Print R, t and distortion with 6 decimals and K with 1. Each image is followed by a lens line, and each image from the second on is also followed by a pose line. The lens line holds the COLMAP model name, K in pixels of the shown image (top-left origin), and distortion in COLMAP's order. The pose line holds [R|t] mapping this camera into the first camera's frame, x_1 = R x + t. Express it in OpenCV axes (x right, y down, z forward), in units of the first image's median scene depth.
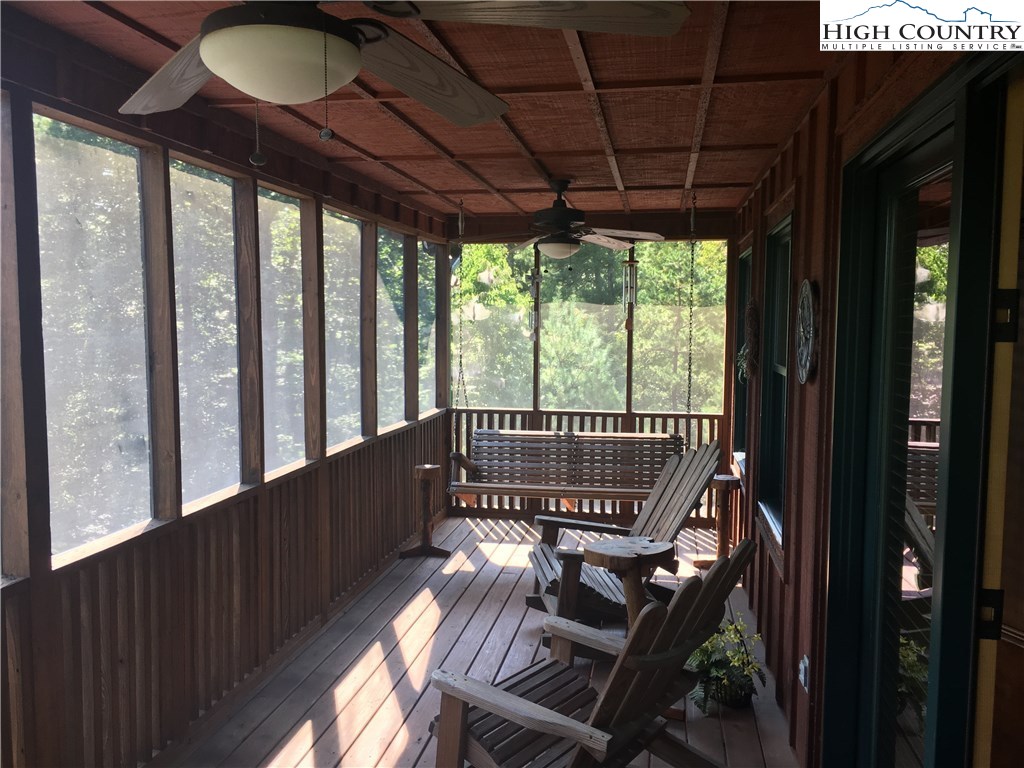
lens RADIAL K [[882.8, 0, 493.7], [0, 882.8, 389.8], [0, 0, 1]] dist [0.063010, -0.082168]
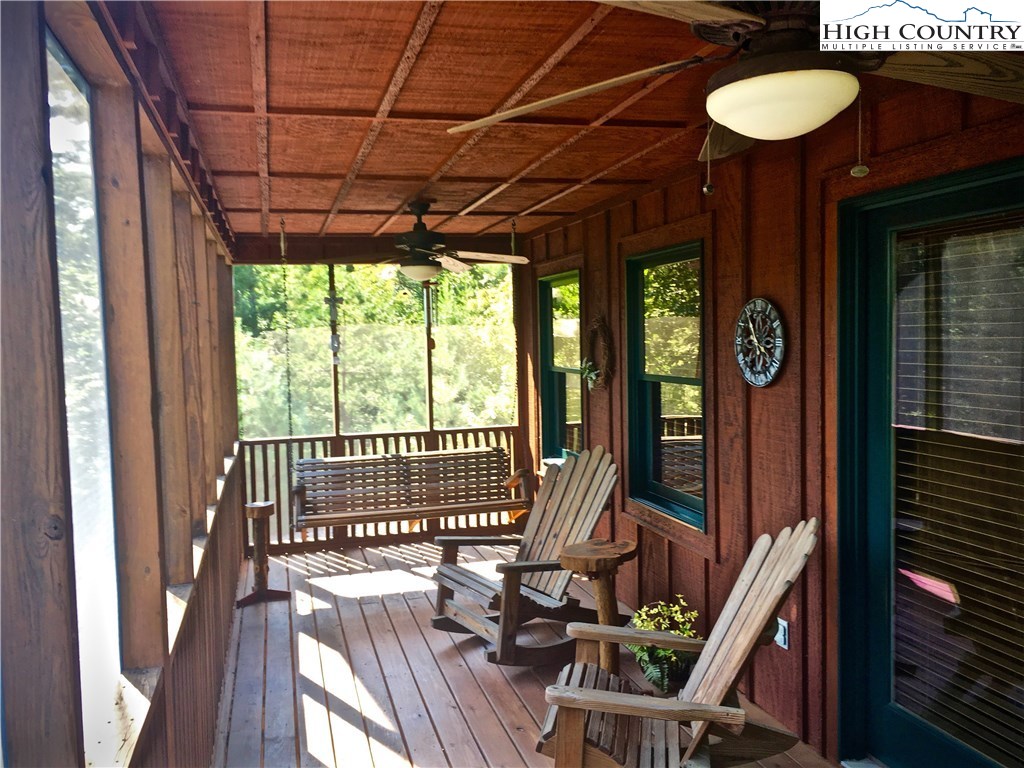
lens RADIAL K [[894.8, 0, 512.0], [0, 894.8, 384.0], [0, 0, 1]] dist [0.080749, -0.001398]
pose [[0.903376, -0.051384, 0.425760, -0.223250], [0.064468, 0.997786, -0.016367, -0.005541], [-0.423976, 0.042233, 0.904688, 0.028163]]
